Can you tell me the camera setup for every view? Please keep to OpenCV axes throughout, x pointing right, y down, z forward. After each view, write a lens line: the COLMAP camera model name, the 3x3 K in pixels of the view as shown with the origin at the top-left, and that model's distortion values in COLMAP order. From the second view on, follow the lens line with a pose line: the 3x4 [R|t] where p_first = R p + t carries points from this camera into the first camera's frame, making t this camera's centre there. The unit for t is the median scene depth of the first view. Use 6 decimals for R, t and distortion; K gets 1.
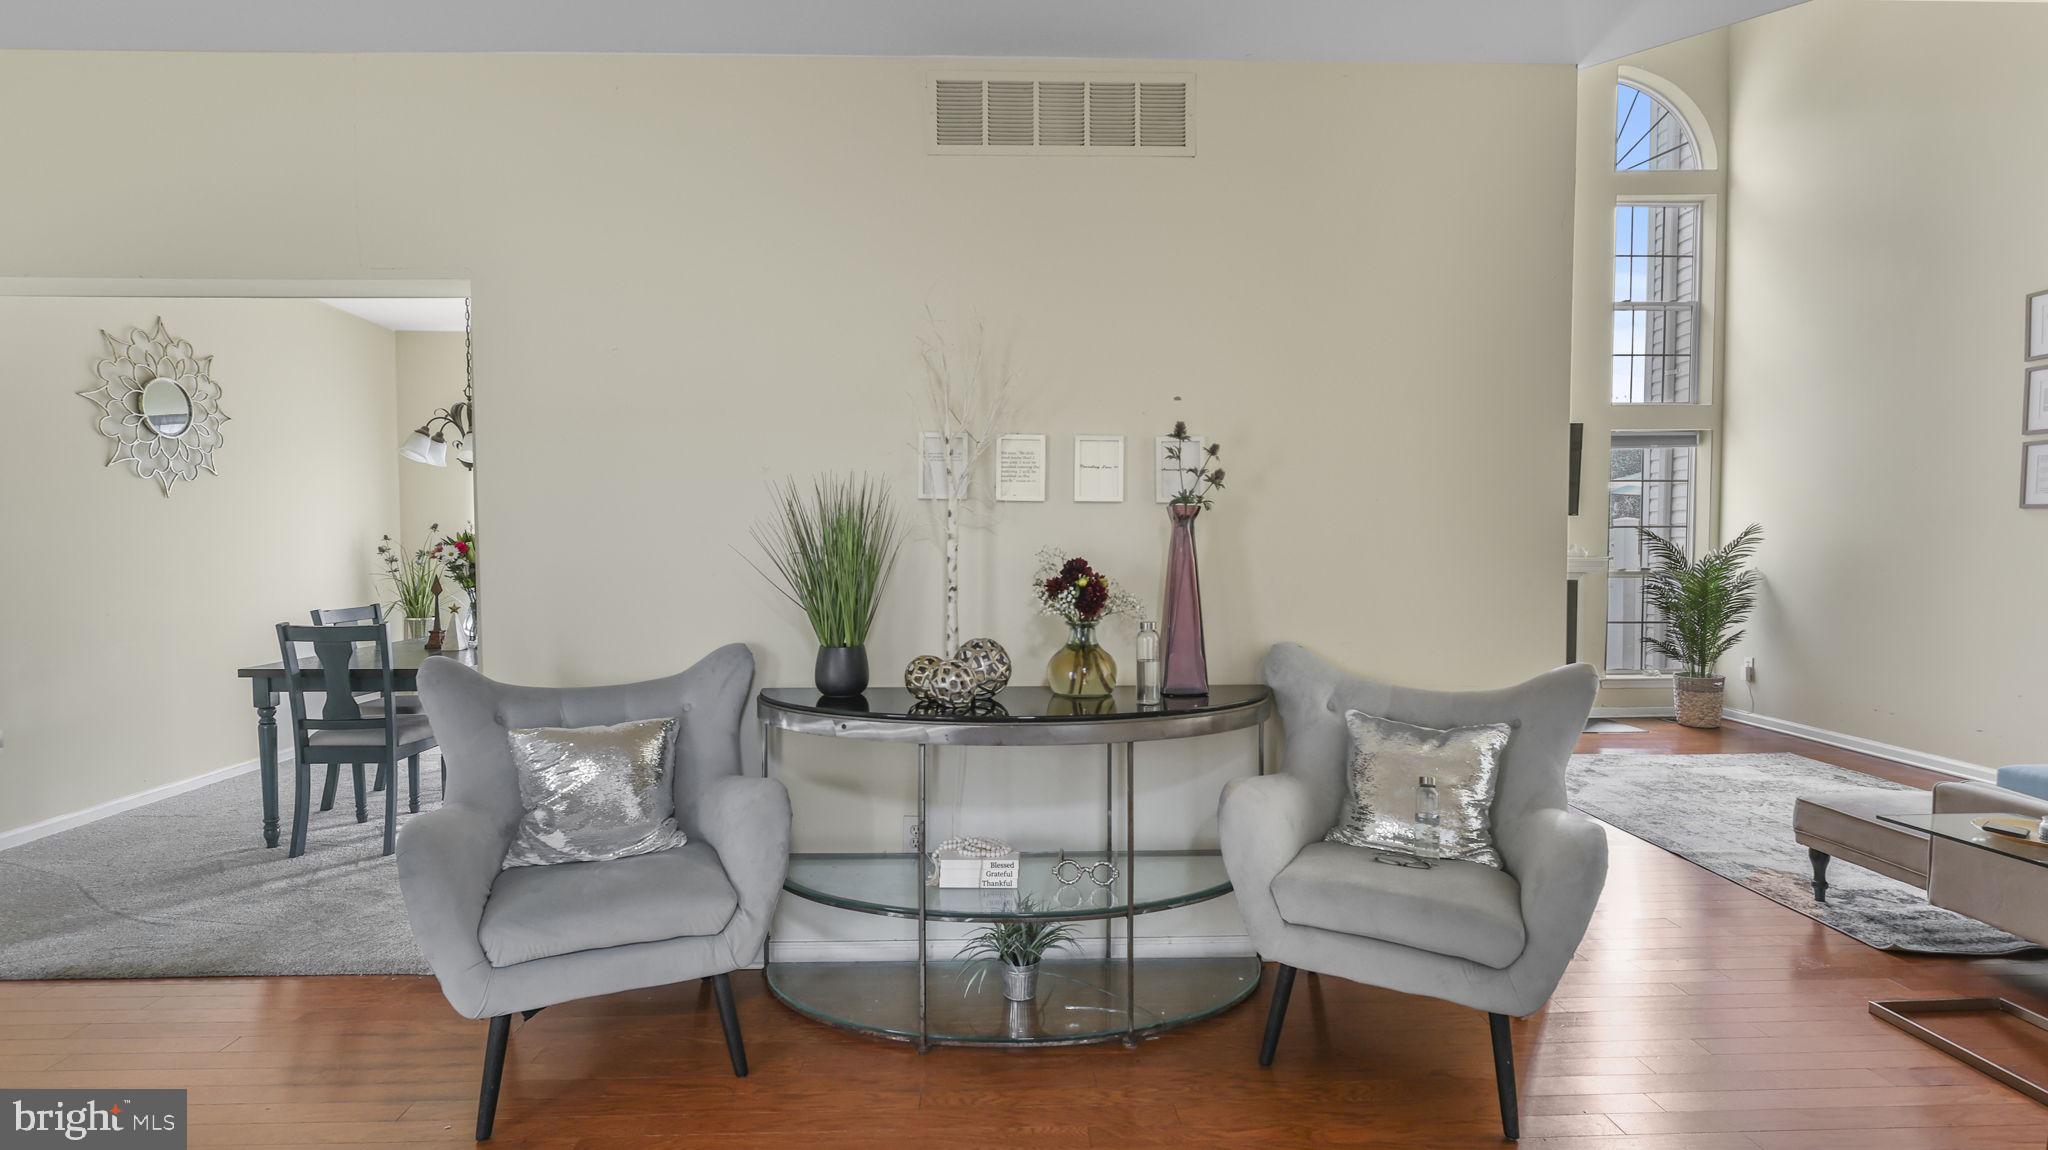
lens RADIAL K [[959.7, 0, 1021.8], [0, 959.7, 571.2], [0, 0, 1]] dist [-0.001538, 0.000431]
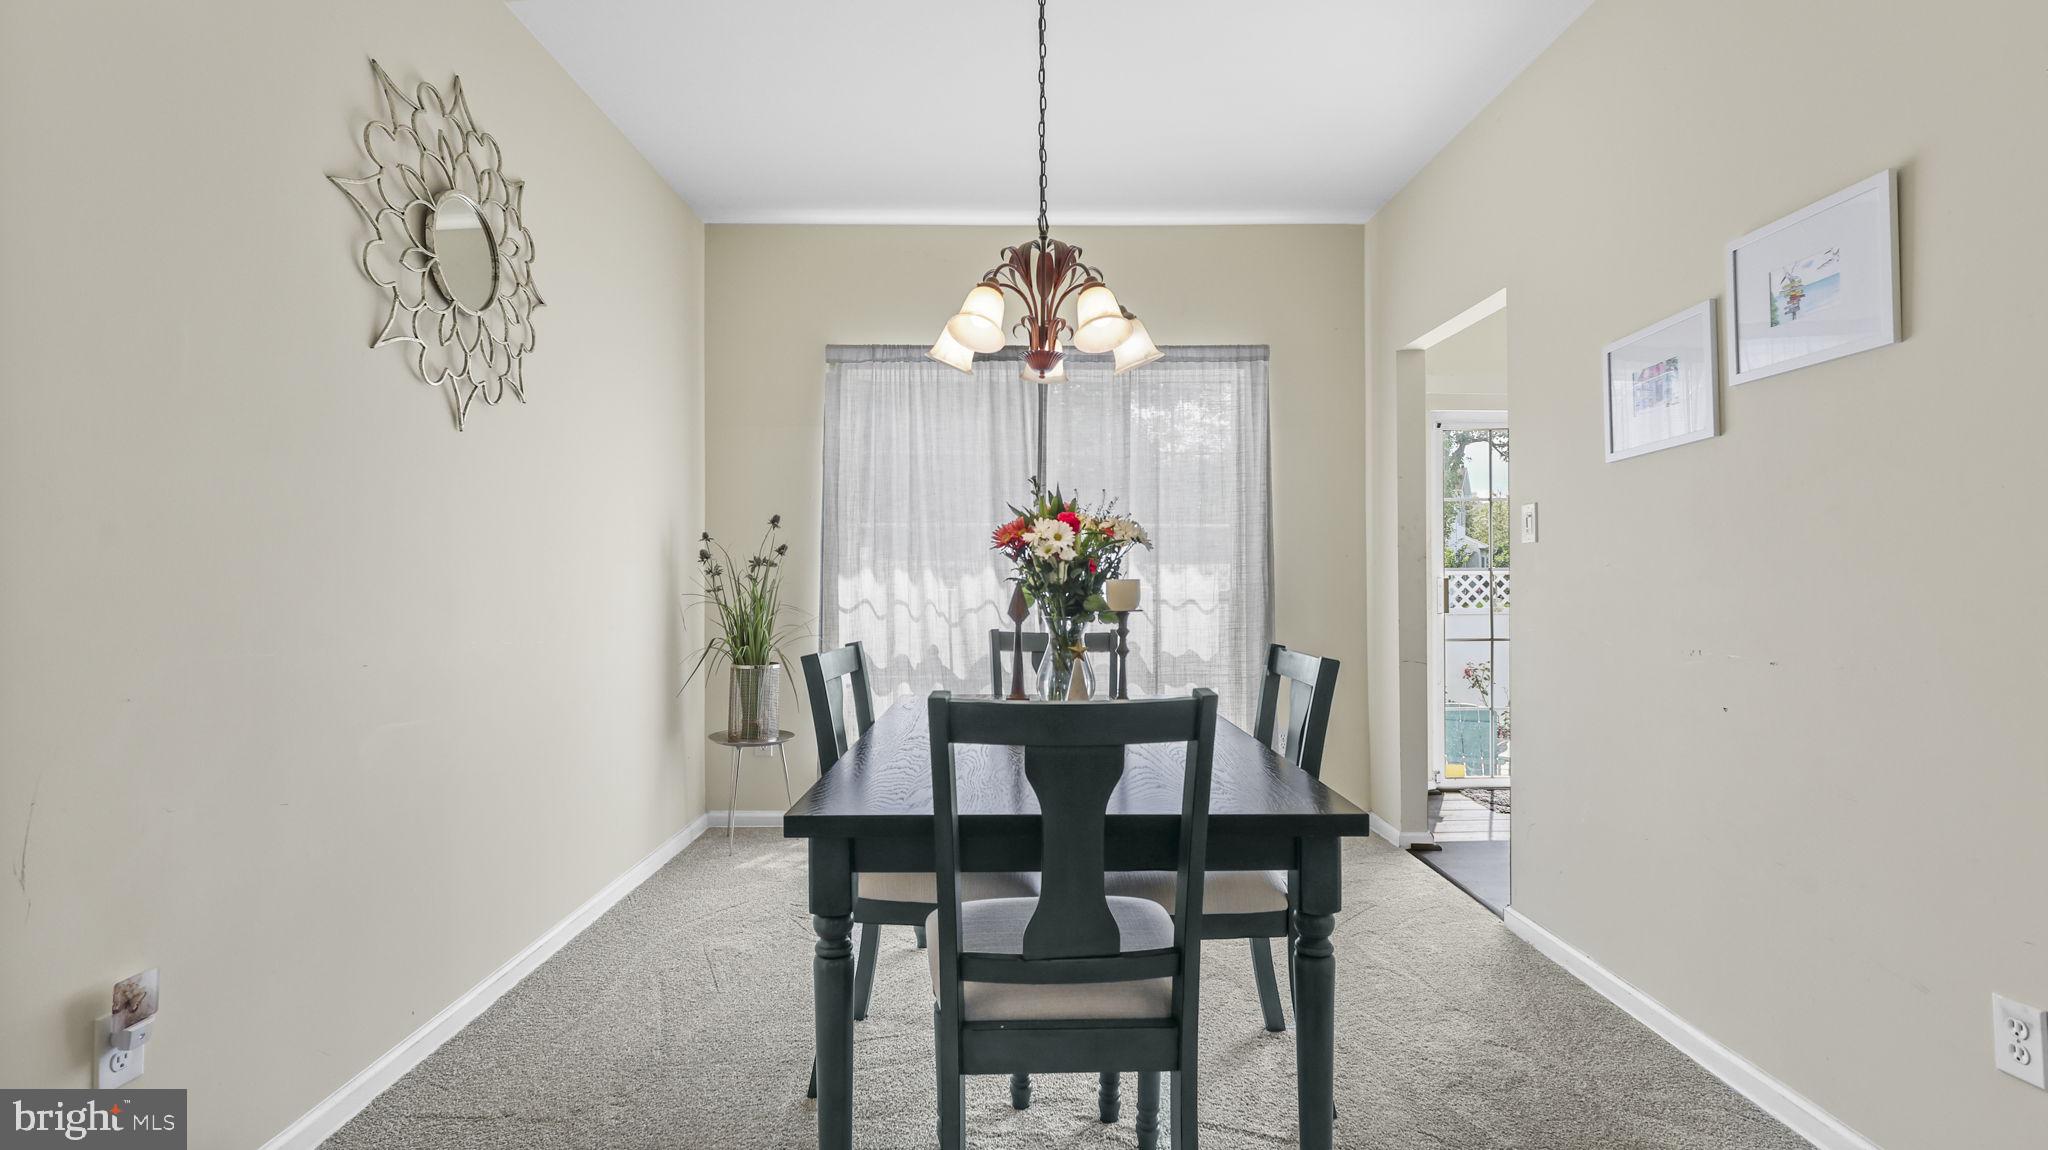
lens RADIAL K [[939.5, 0, 1018.1], [0, 939.5, 572.2], [0, 0, 1]] dist [-0.002895, -0.000369]
pose [[0.999612, -0.004402, -0.027501, -0.707049], [0.003276, 0.999160, -0.040839, 0.022741], [0.027657, 0.040734, 0.998787, 0.625576]]
